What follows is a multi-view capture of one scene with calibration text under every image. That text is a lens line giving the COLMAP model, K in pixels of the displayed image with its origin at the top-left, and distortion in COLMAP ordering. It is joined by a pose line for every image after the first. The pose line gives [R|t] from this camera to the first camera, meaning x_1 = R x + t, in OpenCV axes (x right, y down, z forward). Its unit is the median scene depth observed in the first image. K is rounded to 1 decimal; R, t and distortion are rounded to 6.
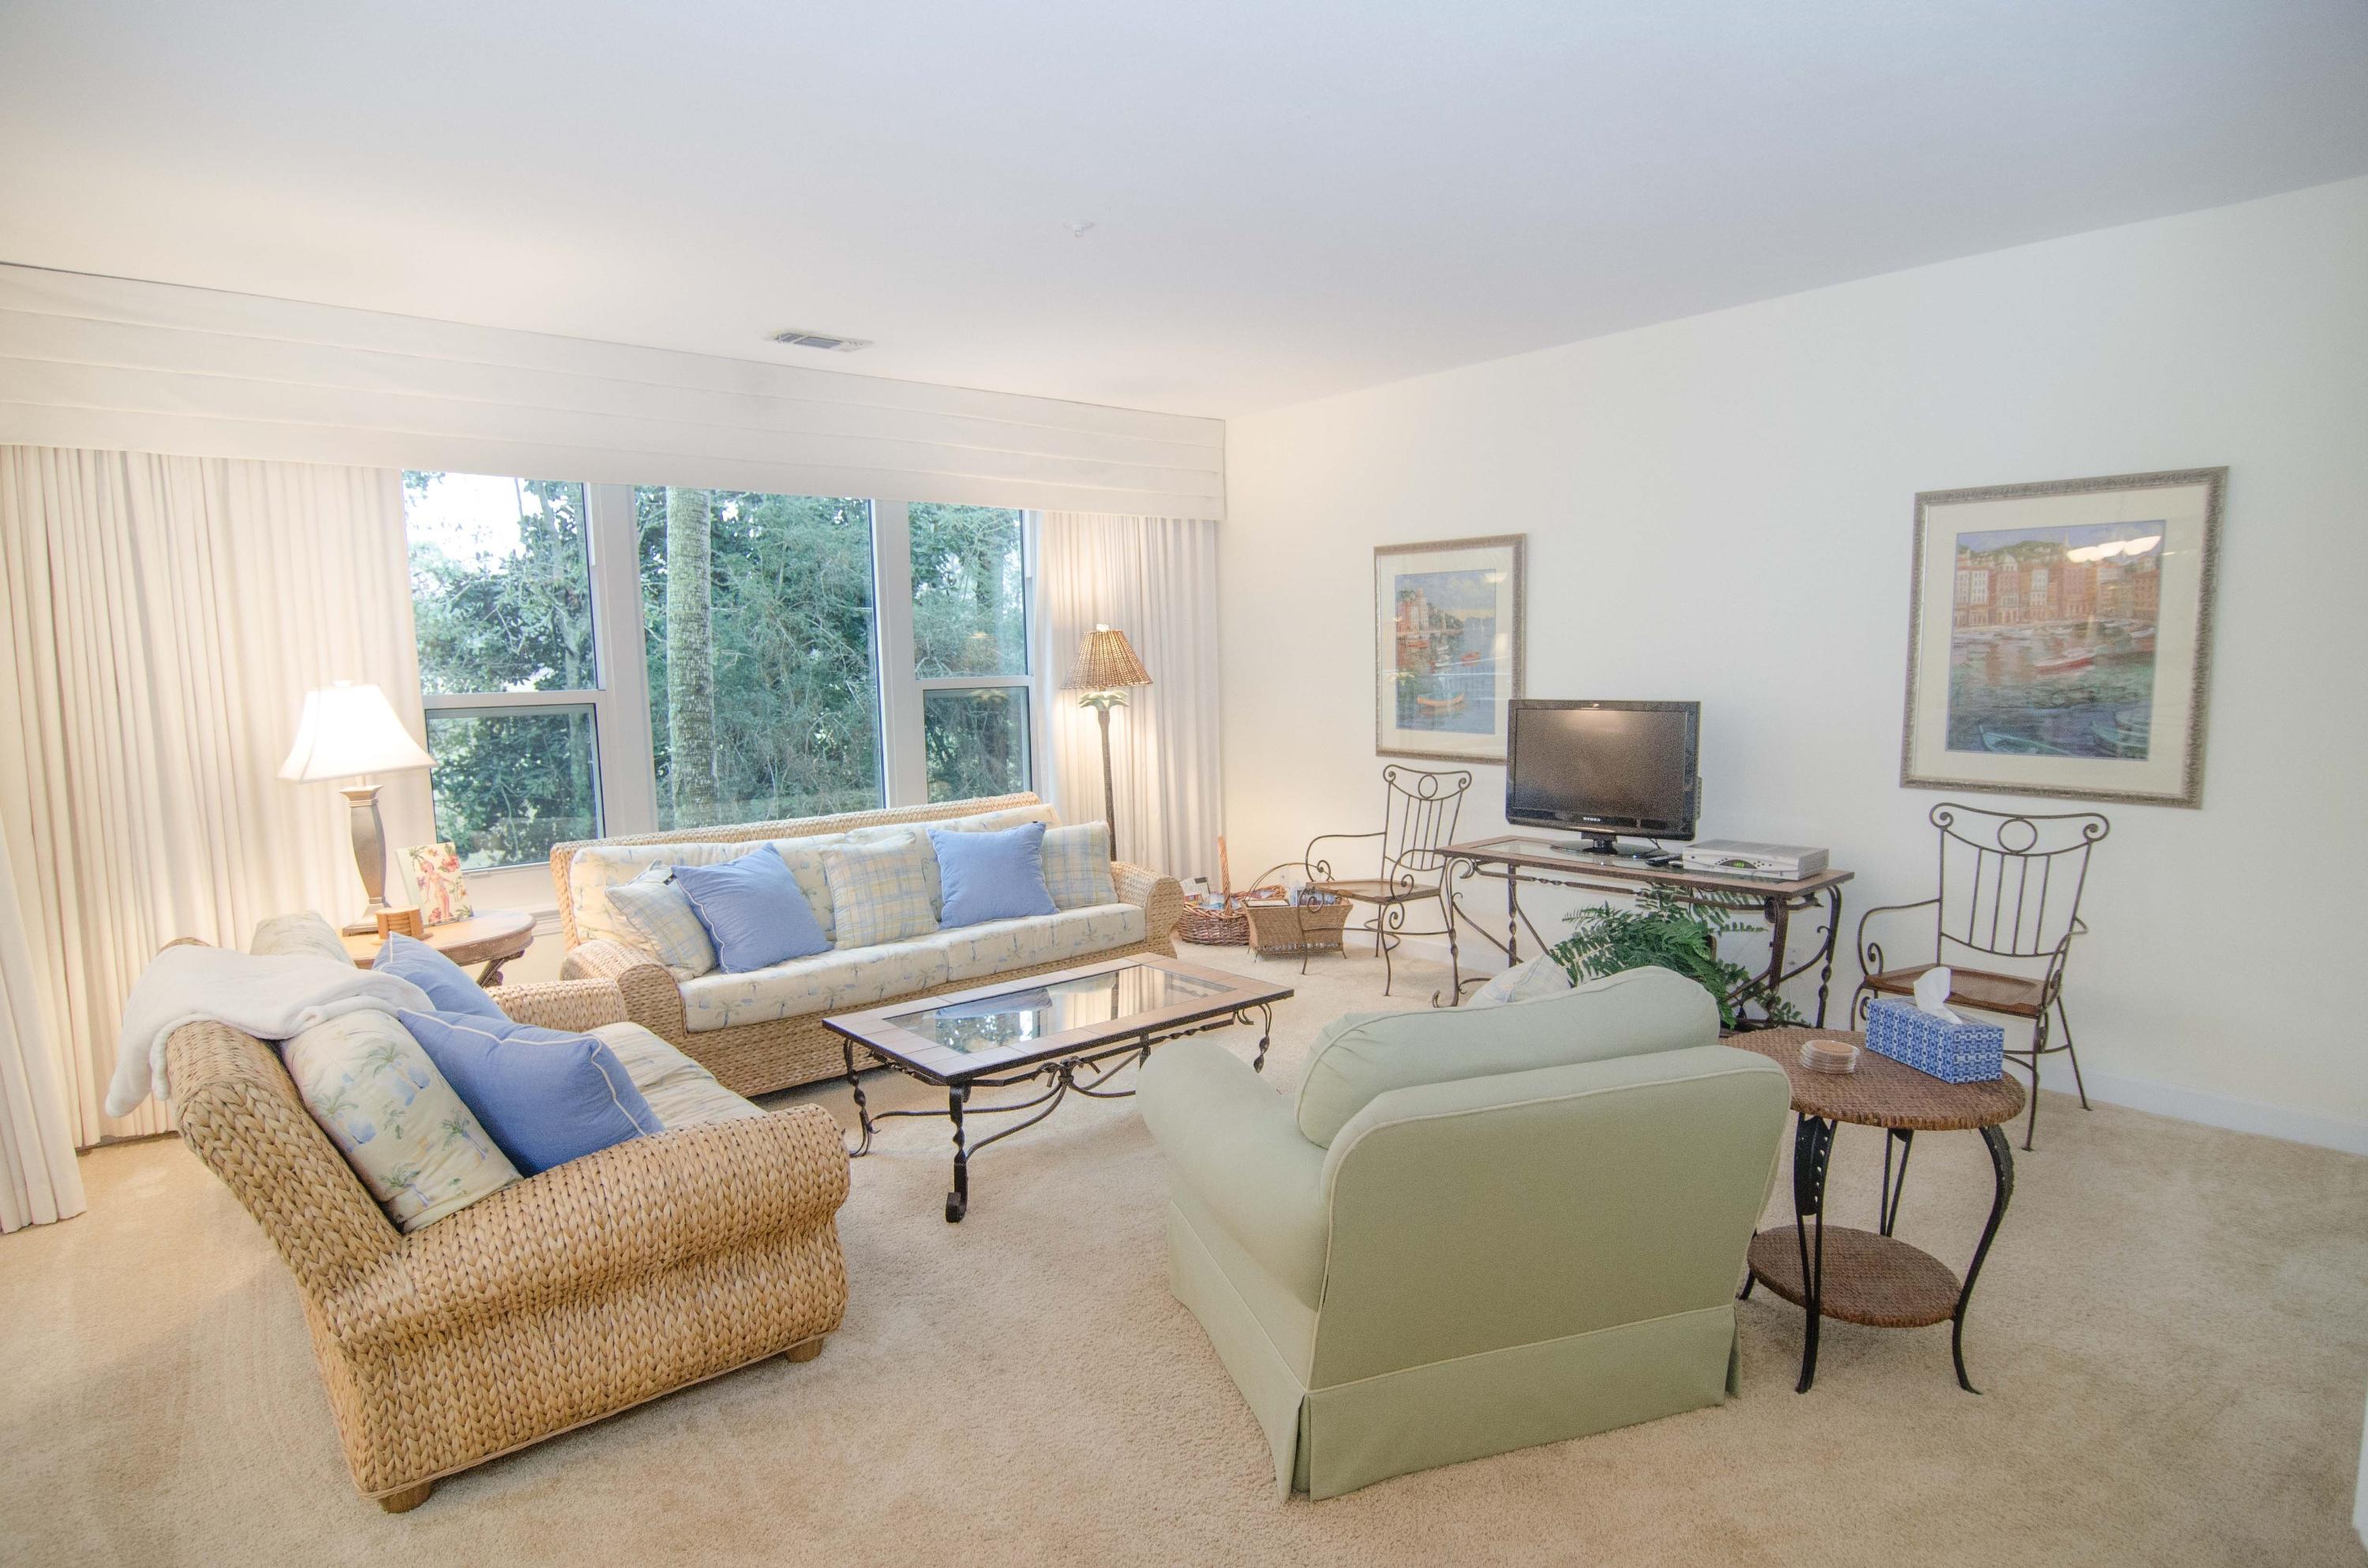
lens RADIAL K [[1260.6, 0, 1187.1], [0, 1260.6, 788.5], [0, 0, 1]] dist [-0.010739, -0.006339]
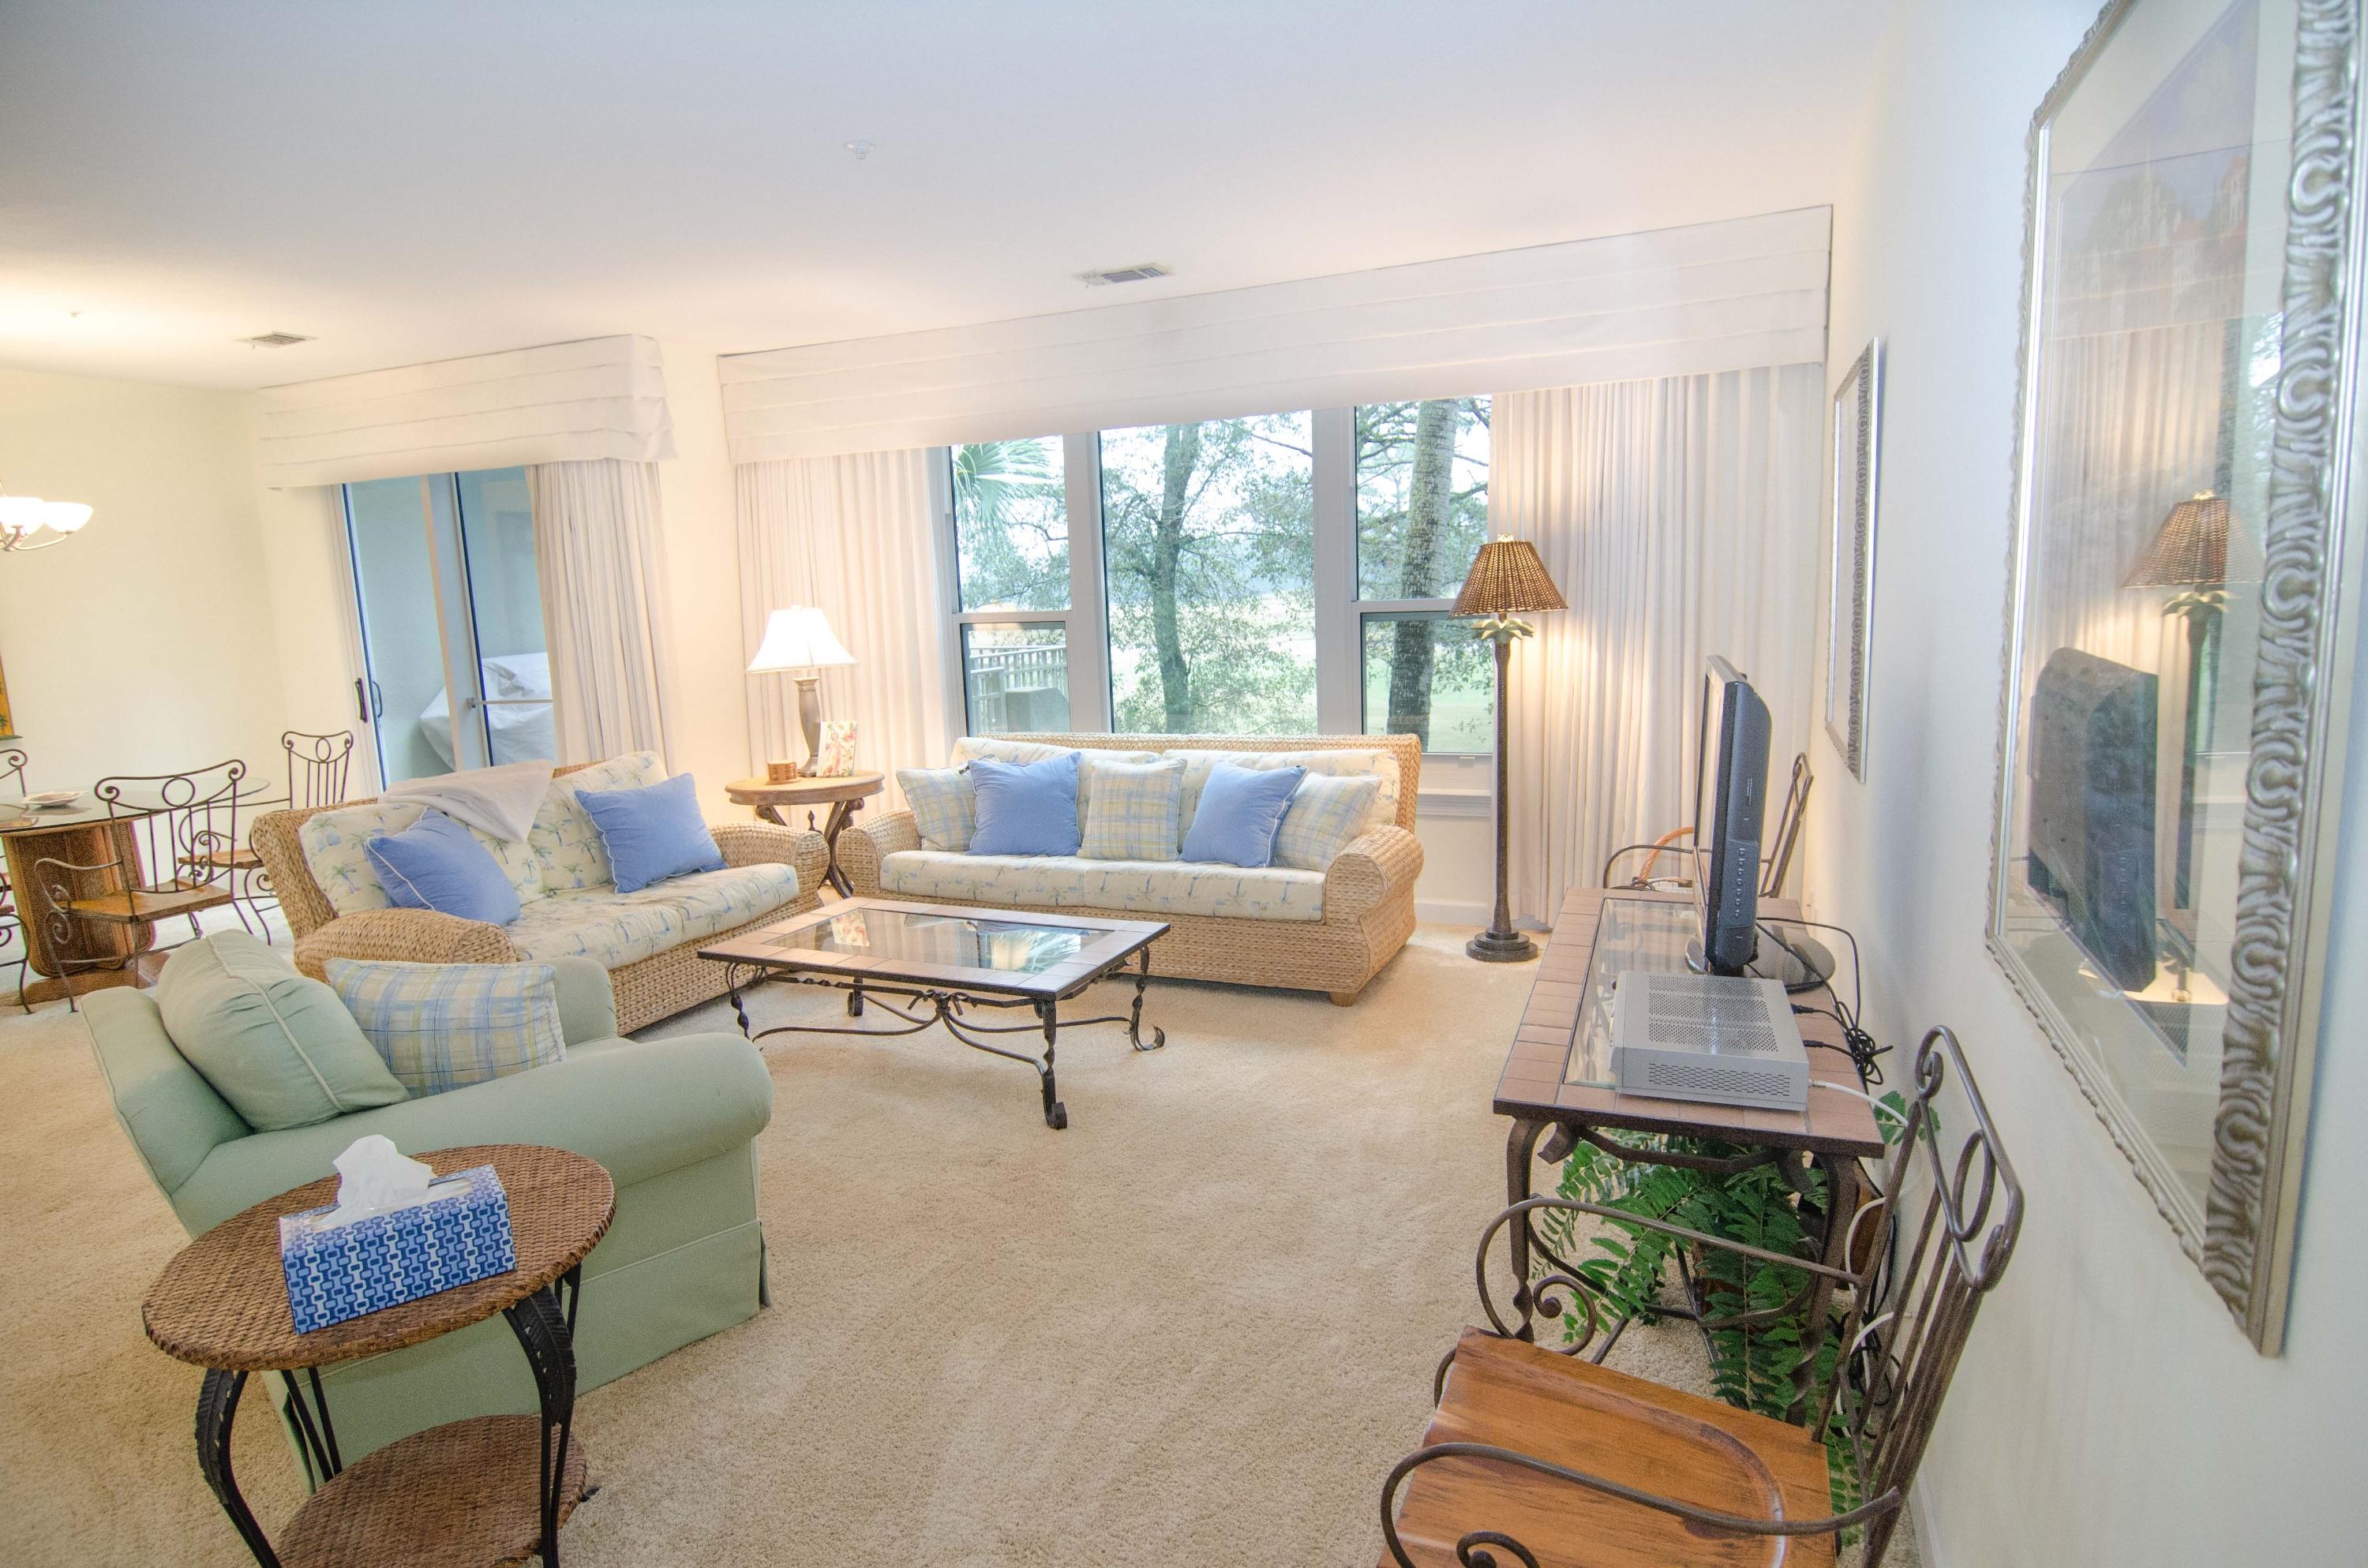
lens RADIAL K [[1260.6, 0, 1193.5], [0, 1260.6, 789.3], [0, 0, 1]] dist [-0.010739, -0.006339]
pose [[0.429201, 0.141347, -0.892080, 0.761532], [-0.067254, 0.989938, 0.124495, -0.073941], [0.900702, 0.006563, 0.434389, 0.653456]]
